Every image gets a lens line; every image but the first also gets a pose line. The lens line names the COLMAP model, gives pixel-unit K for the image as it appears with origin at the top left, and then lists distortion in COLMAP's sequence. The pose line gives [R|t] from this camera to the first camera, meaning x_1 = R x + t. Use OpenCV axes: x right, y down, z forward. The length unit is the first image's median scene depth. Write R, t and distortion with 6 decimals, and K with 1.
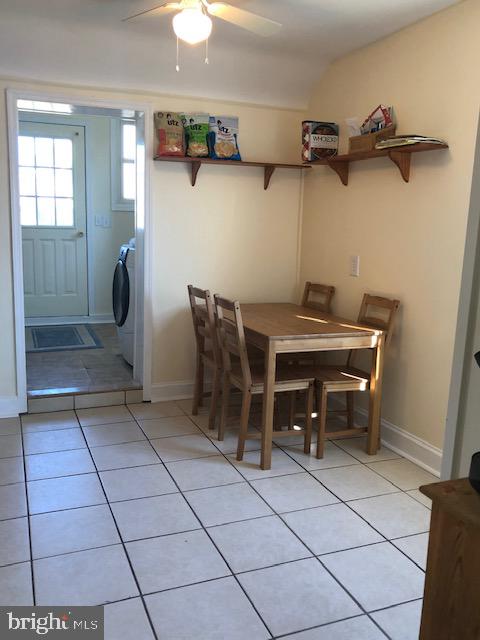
lens RADIAL K [[560.5, 0, 240.9], [0, 560.5, 323.9], [0, 0, 1]] dist [0.012432, 0.016432]
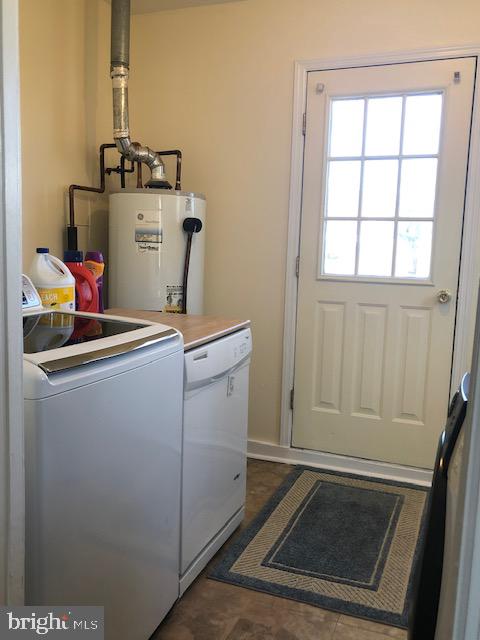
lens RADIAL K [[560.5, 0, 241.1], [0, 560.5, 319.1], [0, 0, 1]] dist [0.012432, 0.016432]
pose [[0.722167, 0.070207, -0.688147, -0.088917], [-0.141624, 0.988768, -0.047749, -0.097689], [0.677066, 0.131941, 0.723999, 0.566677]]
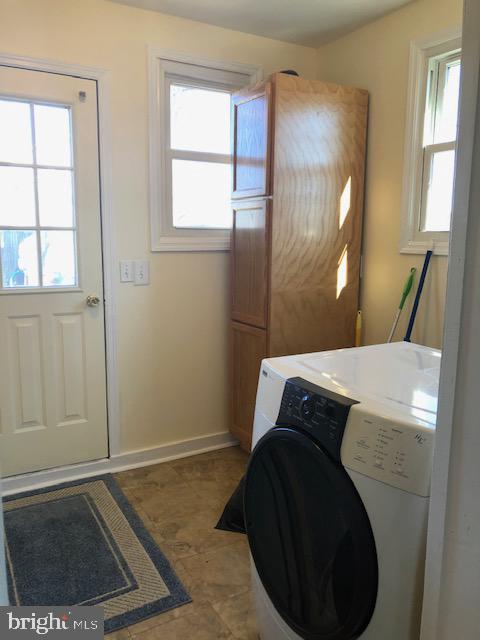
lens RADIAL K [[523.2, 0, 238.9], [0, 523.2, 317.6], [0, 0, 1]] dist [0.044605, -0.014124]
pose [[0.993315, -0.048575, 0.104720, -0.208820], [0.053863, 0.997381, -0.048271, -0.117200], [-0.102101, 0.053589, 0.993330, 0.534140]]
